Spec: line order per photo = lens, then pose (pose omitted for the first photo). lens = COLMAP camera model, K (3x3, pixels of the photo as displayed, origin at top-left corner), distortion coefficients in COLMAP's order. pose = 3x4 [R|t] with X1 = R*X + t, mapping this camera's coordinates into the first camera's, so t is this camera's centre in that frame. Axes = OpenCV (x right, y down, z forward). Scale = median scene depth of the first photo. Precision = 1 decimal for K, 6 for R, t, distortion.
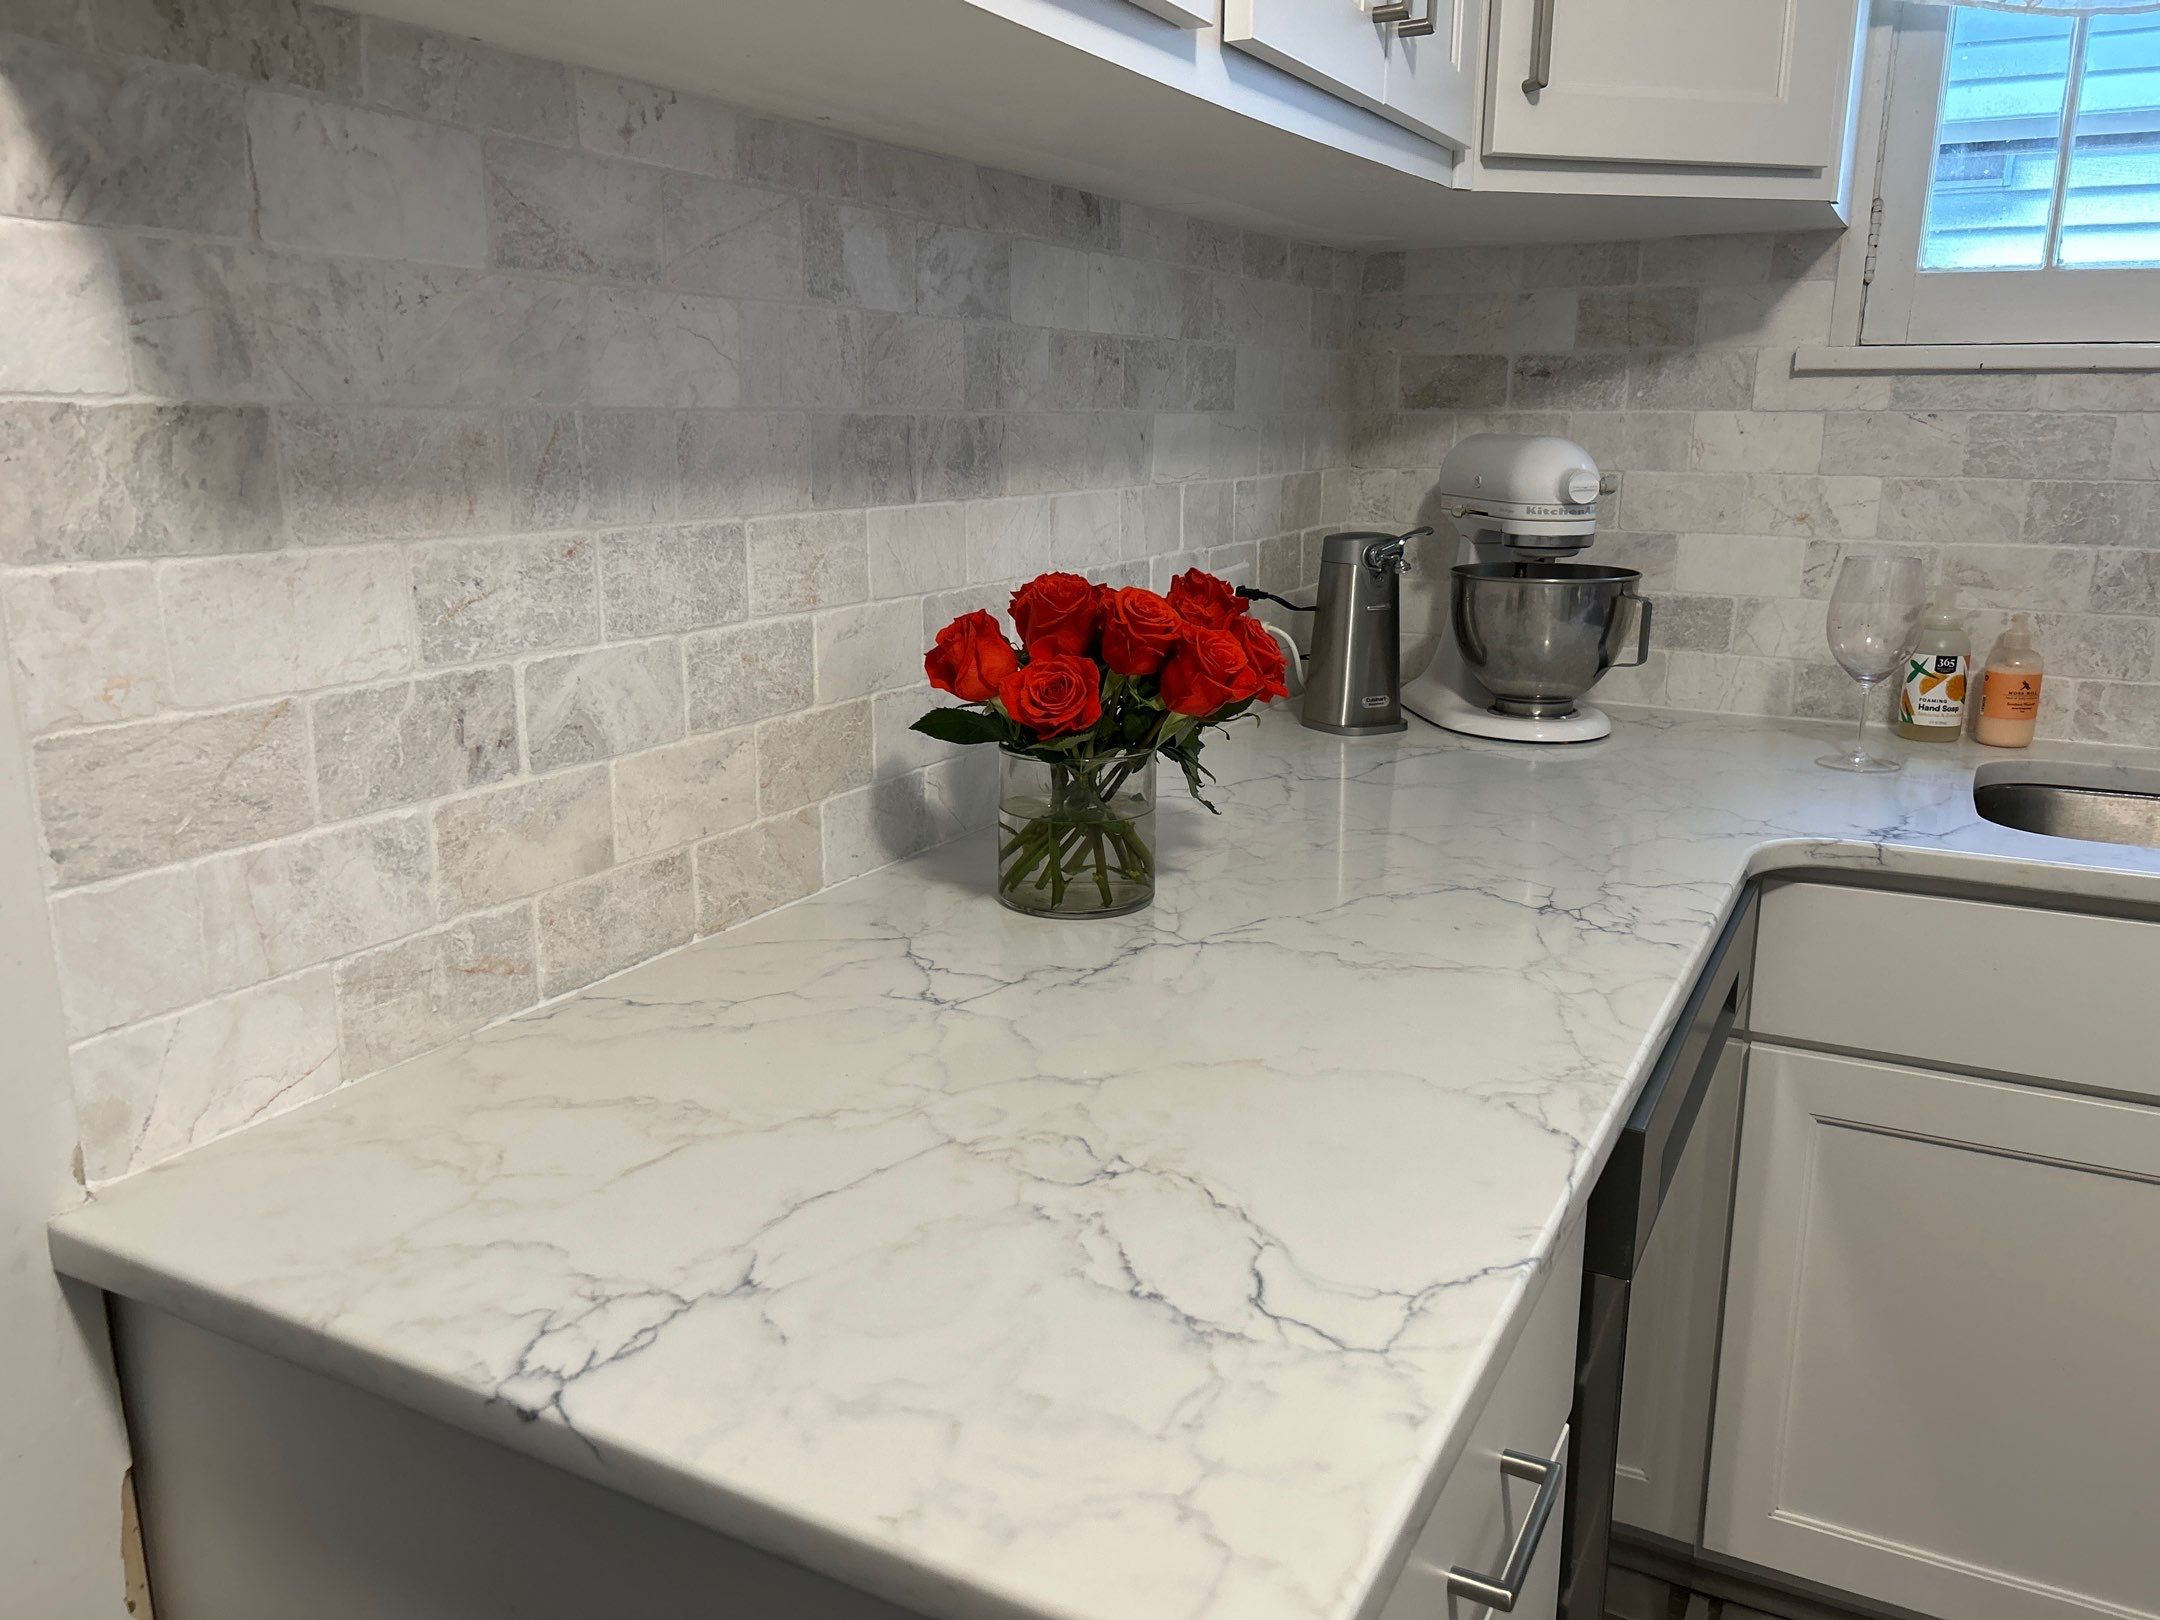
lens RADIAL K [[1640.6, 0, 1050.2], [0, 1640.6, 802.1], [0, 0, 1]] dist [0.044811, -0.041806]
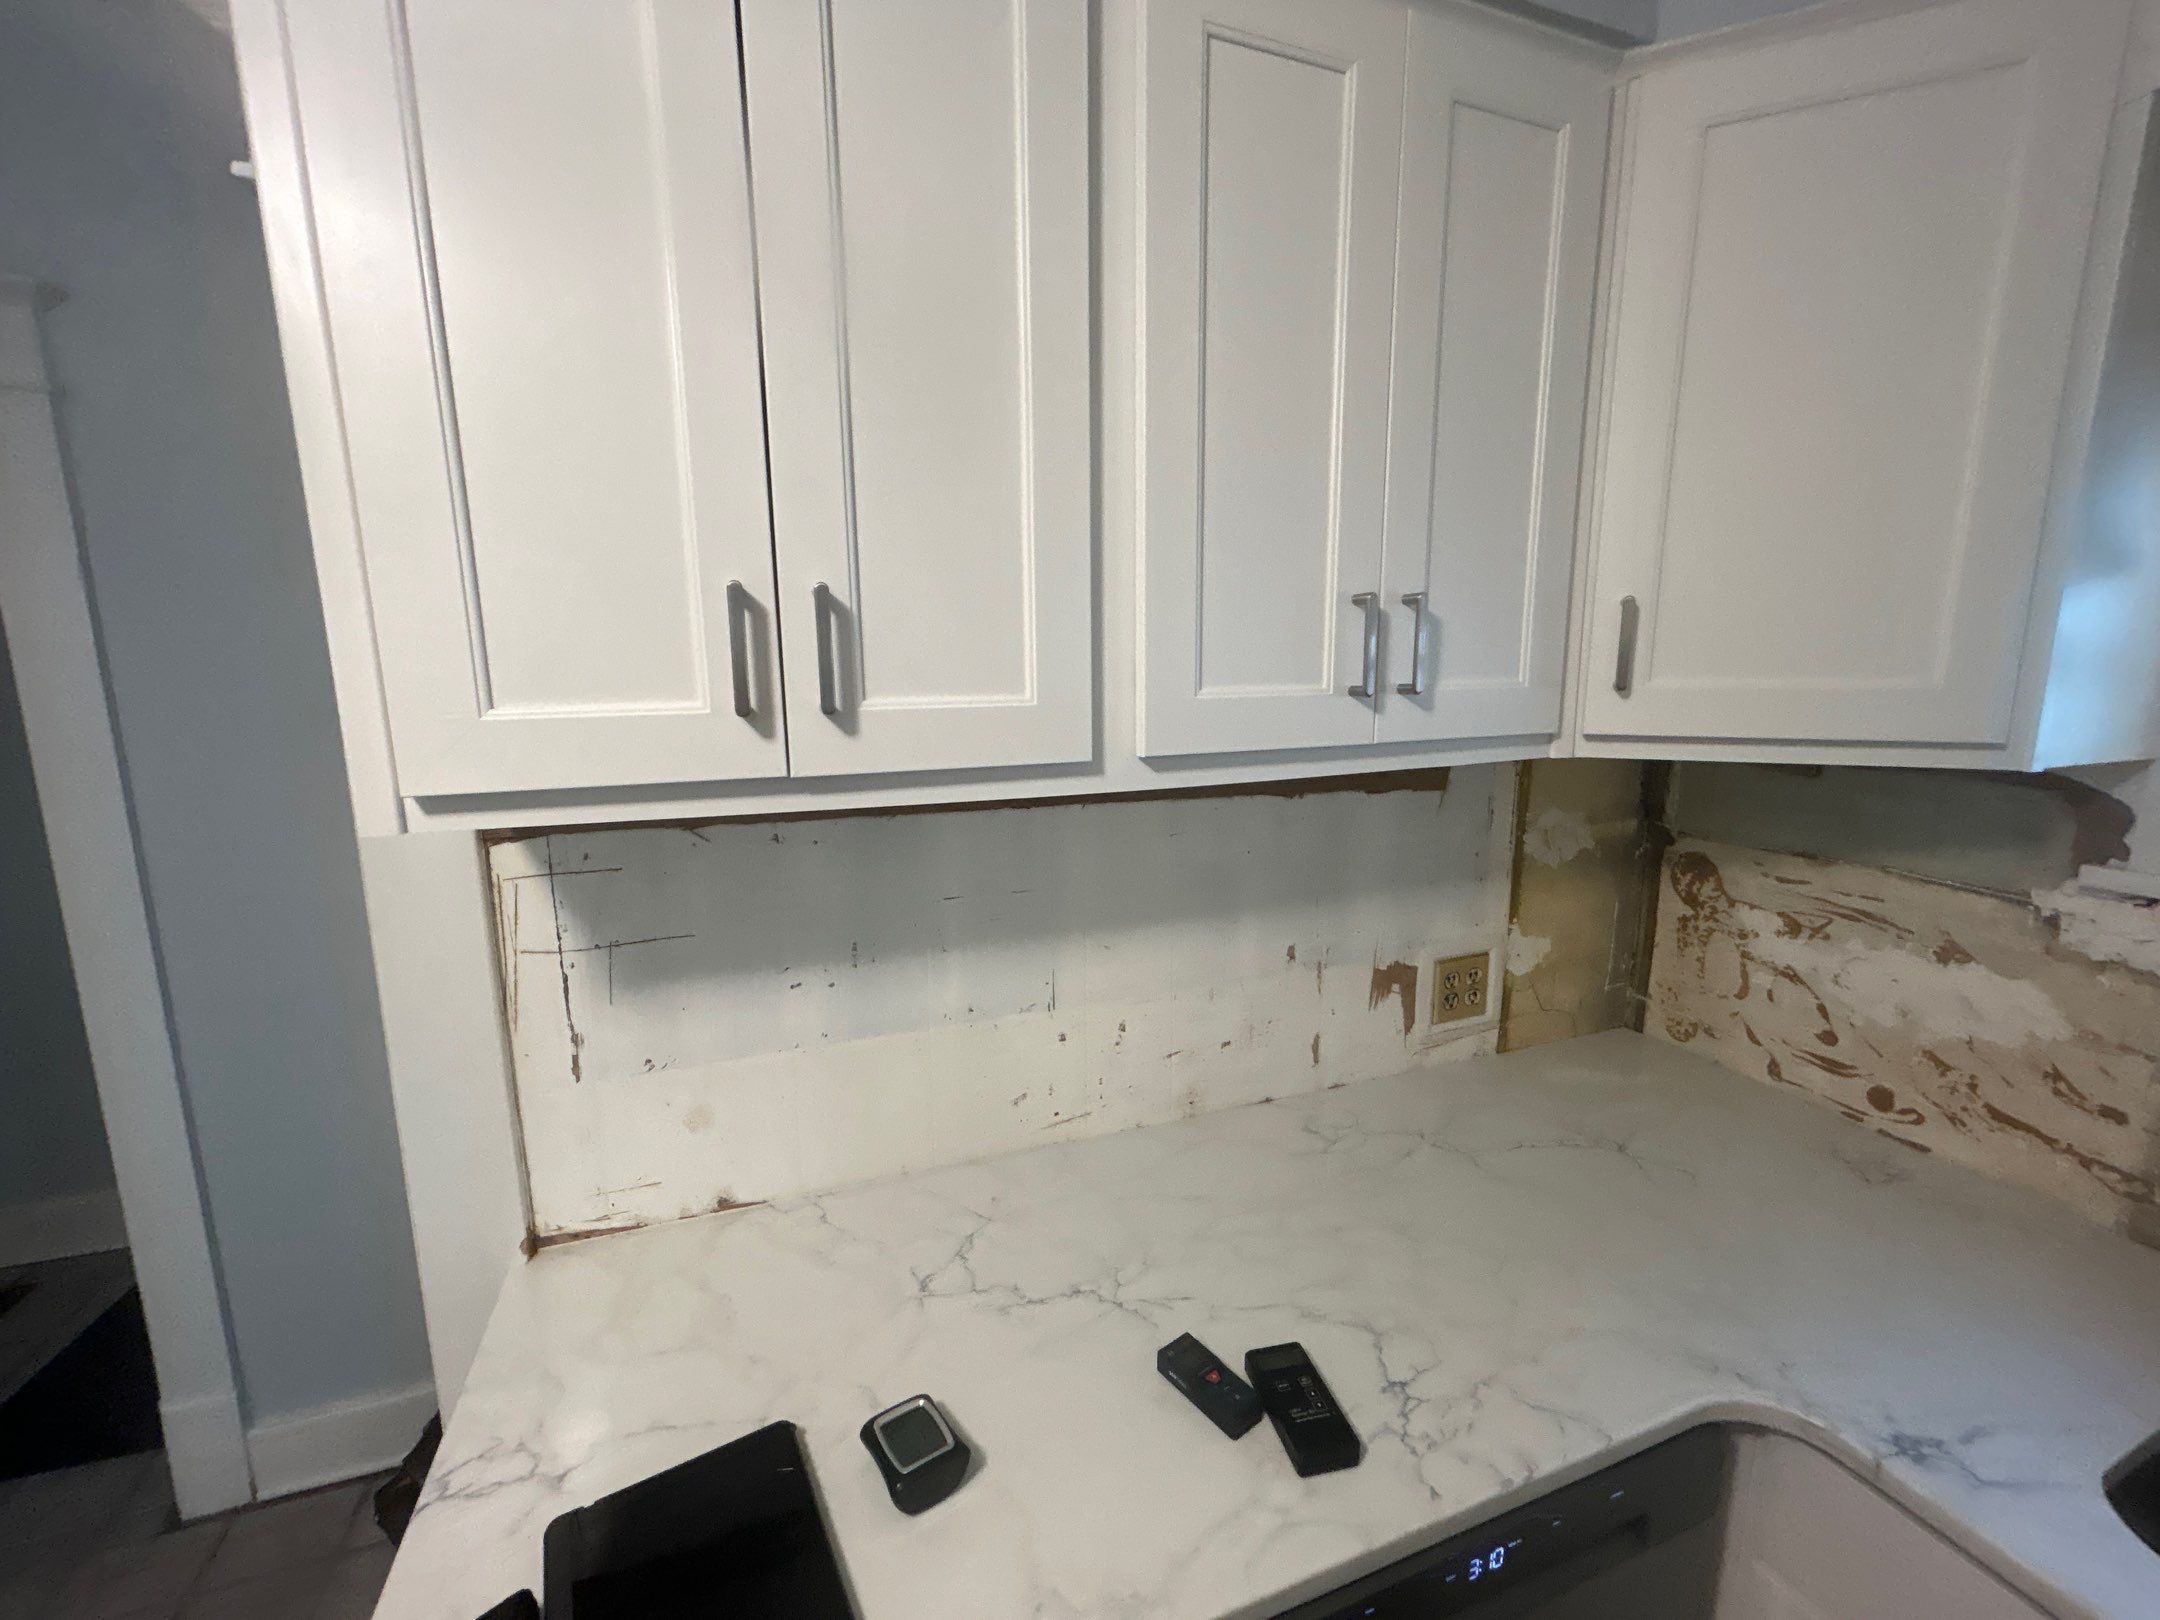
lens RADIAL K [[871.2, 0, 1059.9], [0, 871.2, 806.4], [0, 0, 1]] dist [0.000574, -0.000299]
pose [[0.753519, 0.102411, -0.649401, 0.325866], [-0.140054, 0.990123, -0.006365, -0.221635], [0.642335, 0.095747, 0.760420, 0.184513]]
